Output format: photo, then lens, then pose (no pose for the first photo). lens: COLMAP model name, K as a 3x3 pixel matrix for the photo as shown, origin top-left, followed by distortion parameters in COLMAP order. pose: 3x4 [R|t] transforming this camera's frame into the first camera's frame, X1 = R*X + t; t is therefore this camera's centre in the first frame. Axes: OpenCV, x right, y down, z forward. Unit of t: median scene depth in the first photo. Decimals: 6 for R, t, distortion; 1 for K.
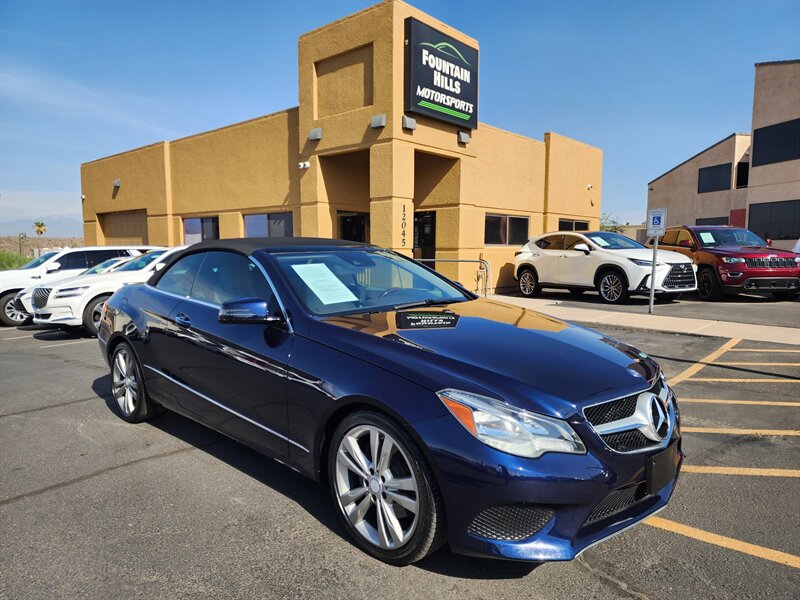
lens RADIAL K [[523.0, 0, 400.0], [0, 523.0, 300.0], [0, 0, 1]] dist [0.048141, -0.051341]
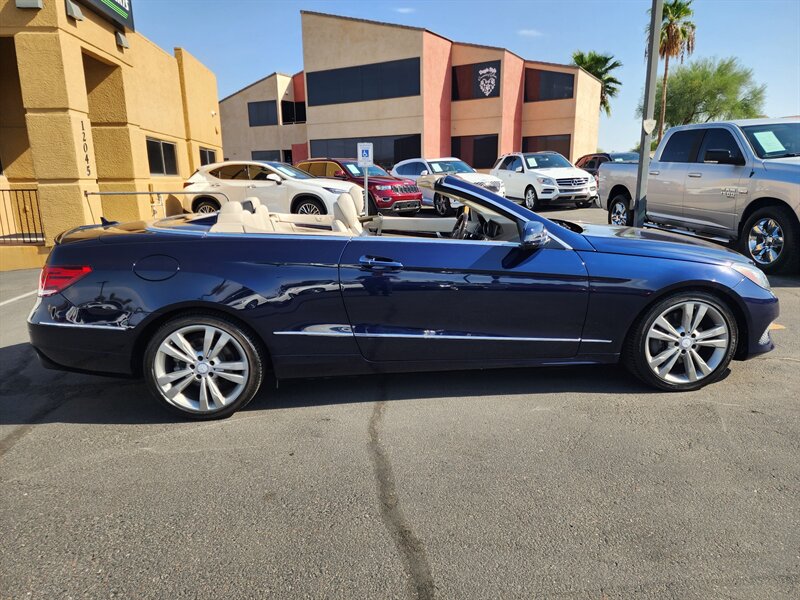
lens RADIAL K [[528.9, 0, 402.9], [0, 528.9, 303.7], [0, 0, 1]] dist [0.035095, -0.044859]
pose [[0.671480, -0.175421, 0.719960, -0.231129], [0.079589, 0.983029, 0.165289, -0.007176], [-0.736736, -0.053687, 0.674046, 0.088100]]
